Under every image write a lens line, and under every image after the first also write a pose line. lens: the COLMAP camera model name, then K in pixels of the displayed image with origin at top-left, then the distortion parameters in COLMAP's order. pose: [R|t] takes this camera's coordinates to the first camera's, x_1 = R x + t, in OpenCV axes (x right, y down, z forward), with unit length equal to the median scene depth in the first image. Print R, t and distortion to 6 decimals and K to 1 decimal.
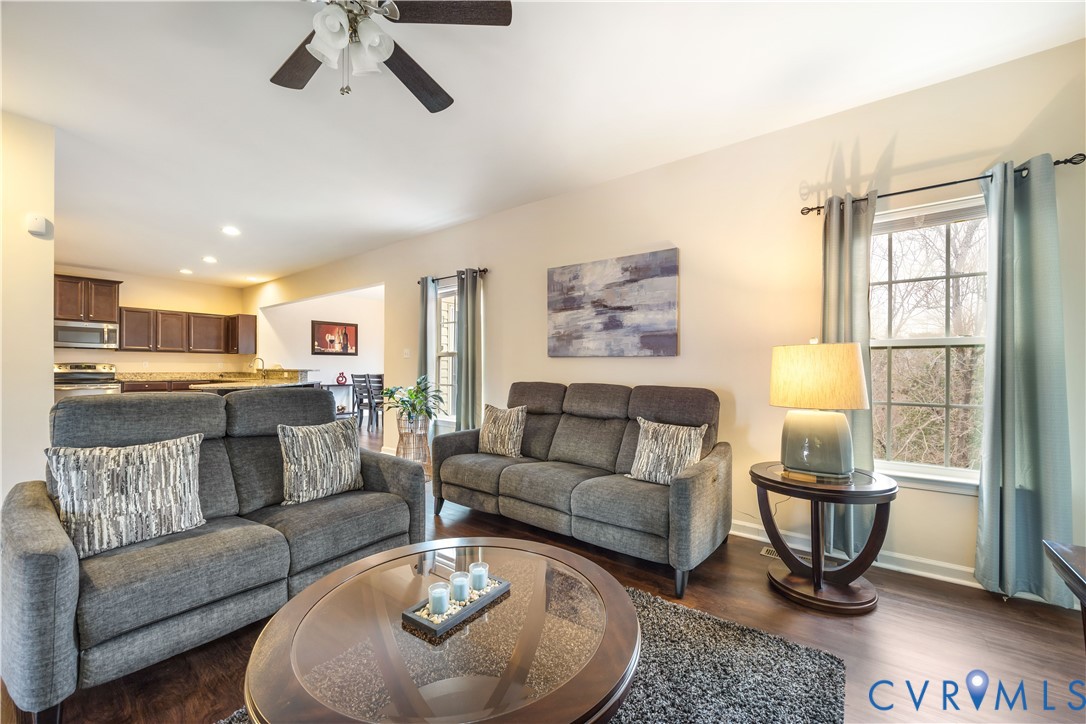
lens RADIAL K [[419.1, 0, 541.5], [0, 419.1, 367.9], [0, 0, 1]] dist [-0.001677, -0.000062]
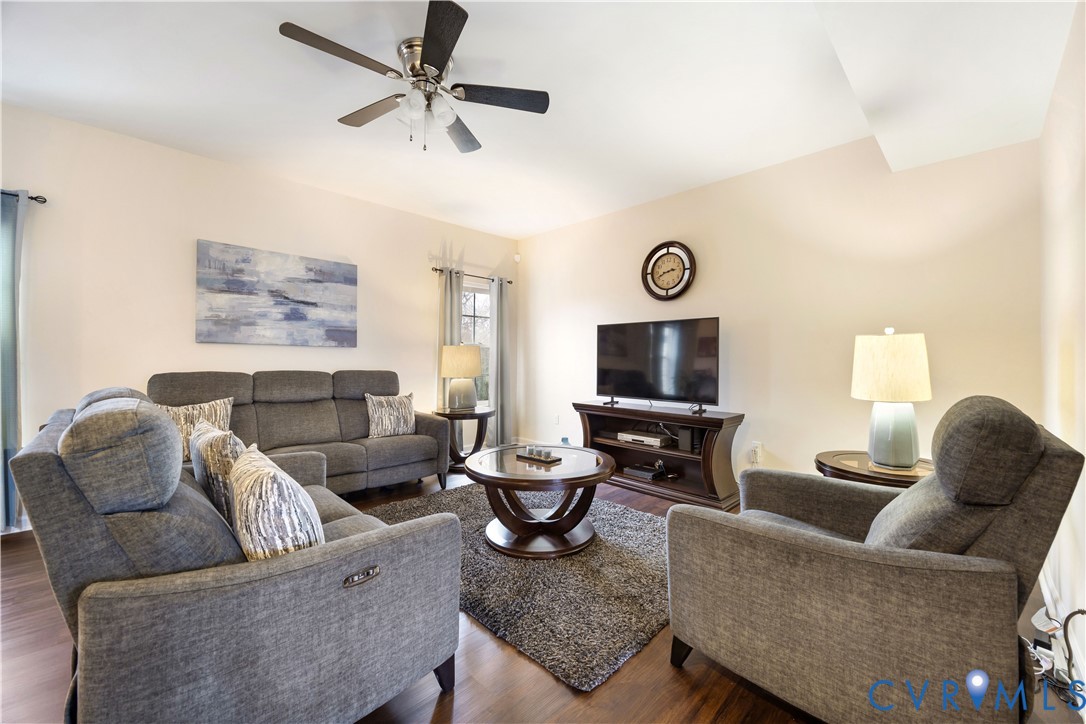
lens RADIAL K [[419.1, 0, 542.8], [0, 419.1, 357.9], [0, 0, 1]] dist [-0.001677, -0.000062]
pose [[0.160122, -0.005019, 0.987084, -0.805430], [-0.012819, 0.999892, 0.007164, -0.011058], [-0.987014, -0.013800, 0.160041, 0.190246]]
